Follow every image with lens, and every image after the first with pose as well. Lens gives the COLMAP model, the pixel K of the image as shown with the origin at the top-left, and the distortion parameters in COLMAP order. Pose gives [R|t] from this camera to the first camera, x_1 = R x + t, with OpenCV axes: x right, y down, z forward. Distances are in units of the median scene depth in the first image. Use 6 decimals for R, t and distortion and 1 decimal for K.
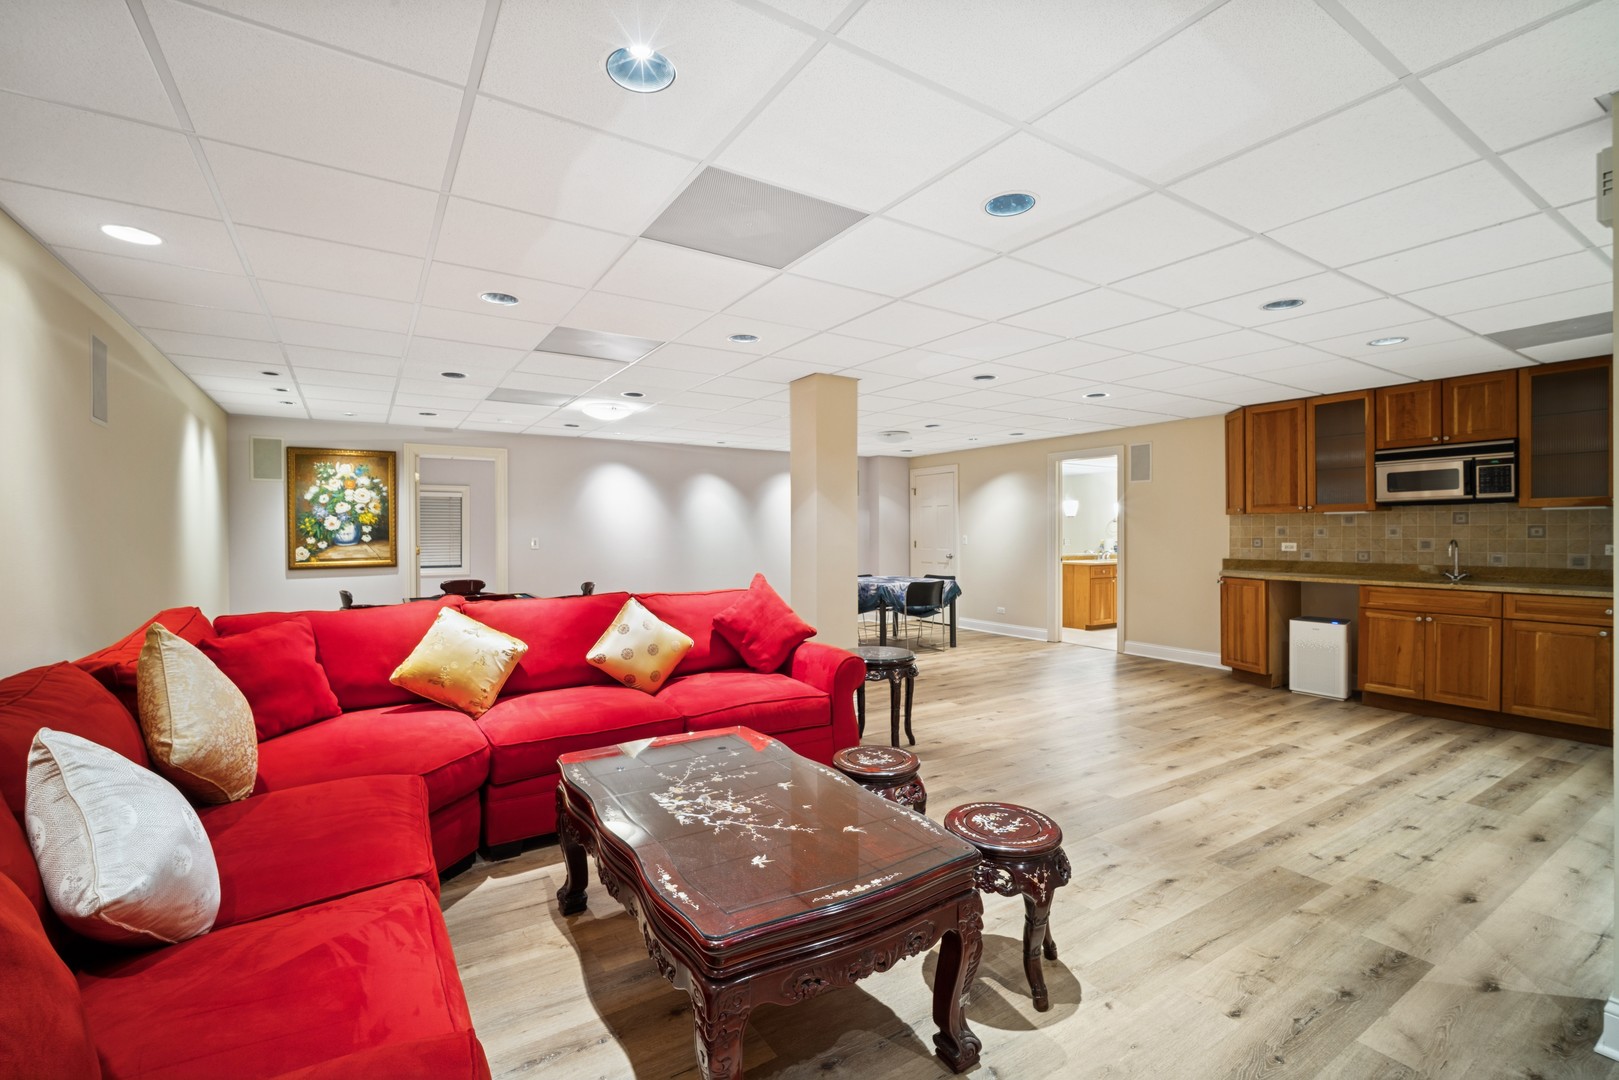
lens RADIAL K [[700.2, 0, 808.0], [0, 700.2, 532.9], [0, 0, 1]] dist [-0.003080, 0.000494]
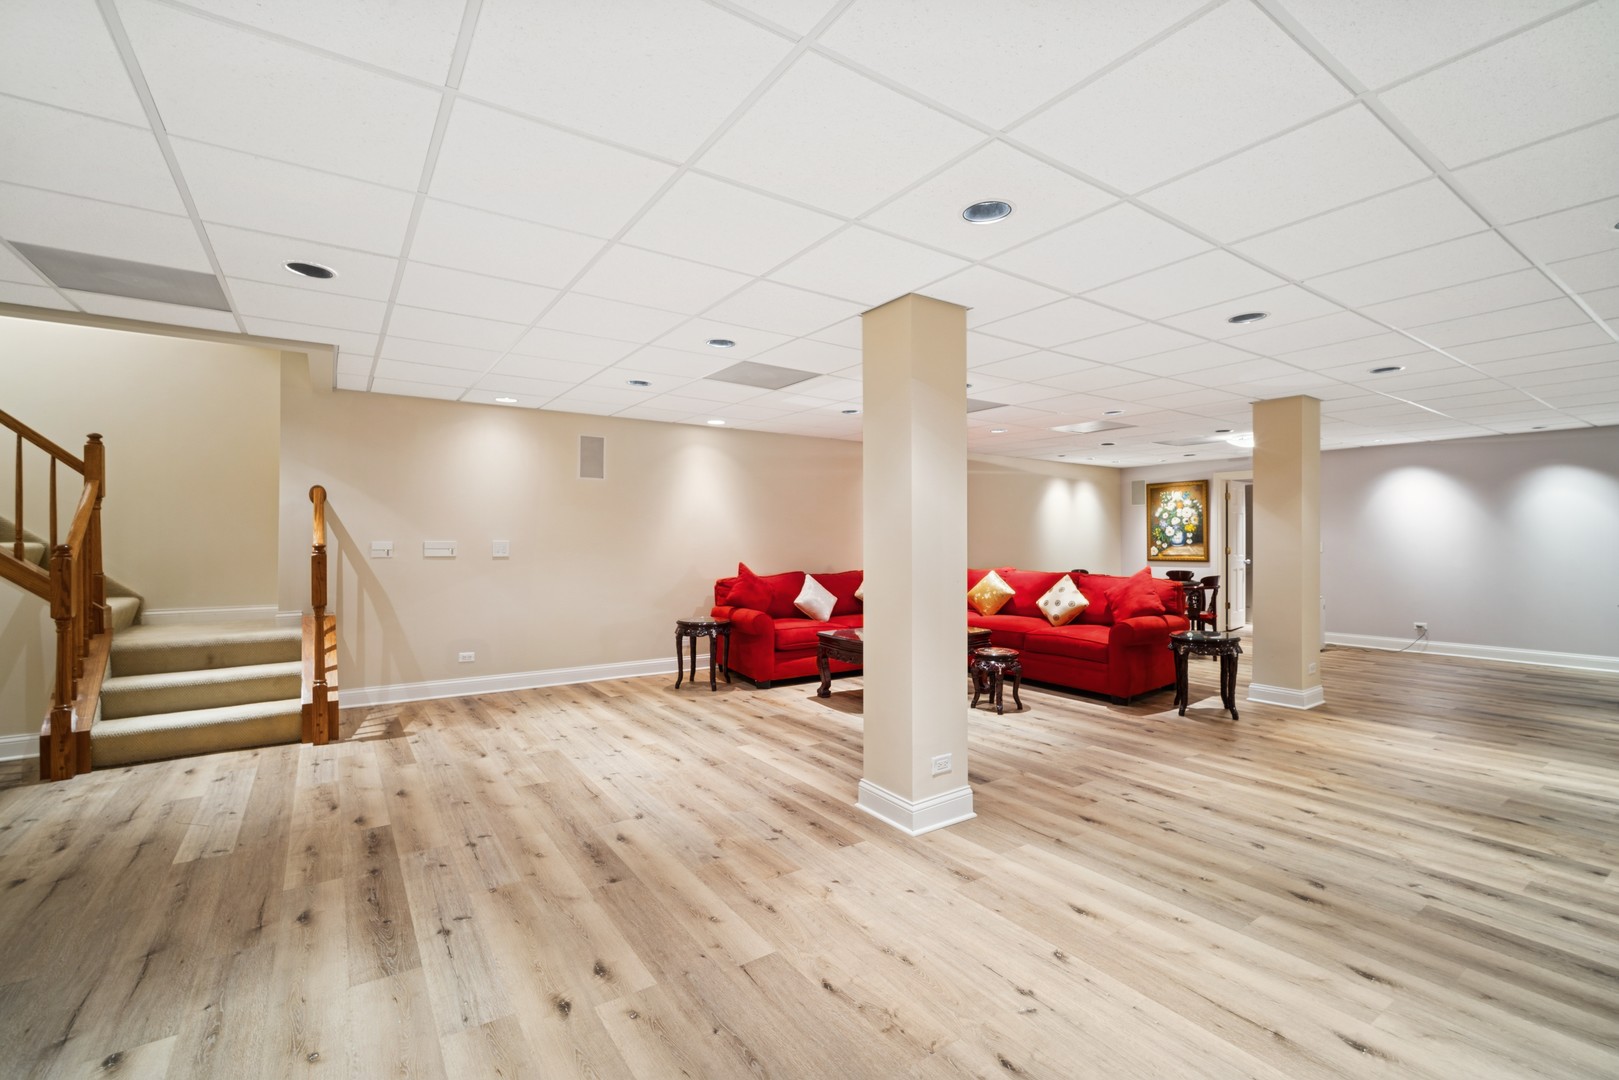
lens RADIAL K [[700.2, 0, 809.1], [0, 700.2, 539.2], [0, 0, 1]] dist [-0.003080, 0.000494]
pose [[0.034728, 0.003403, -0.999391, 0.856542], [-0.001531, 0.999993, 0.003351, -0.000530], [0.999396, 0.001414, 0.034733, 0.166511]]
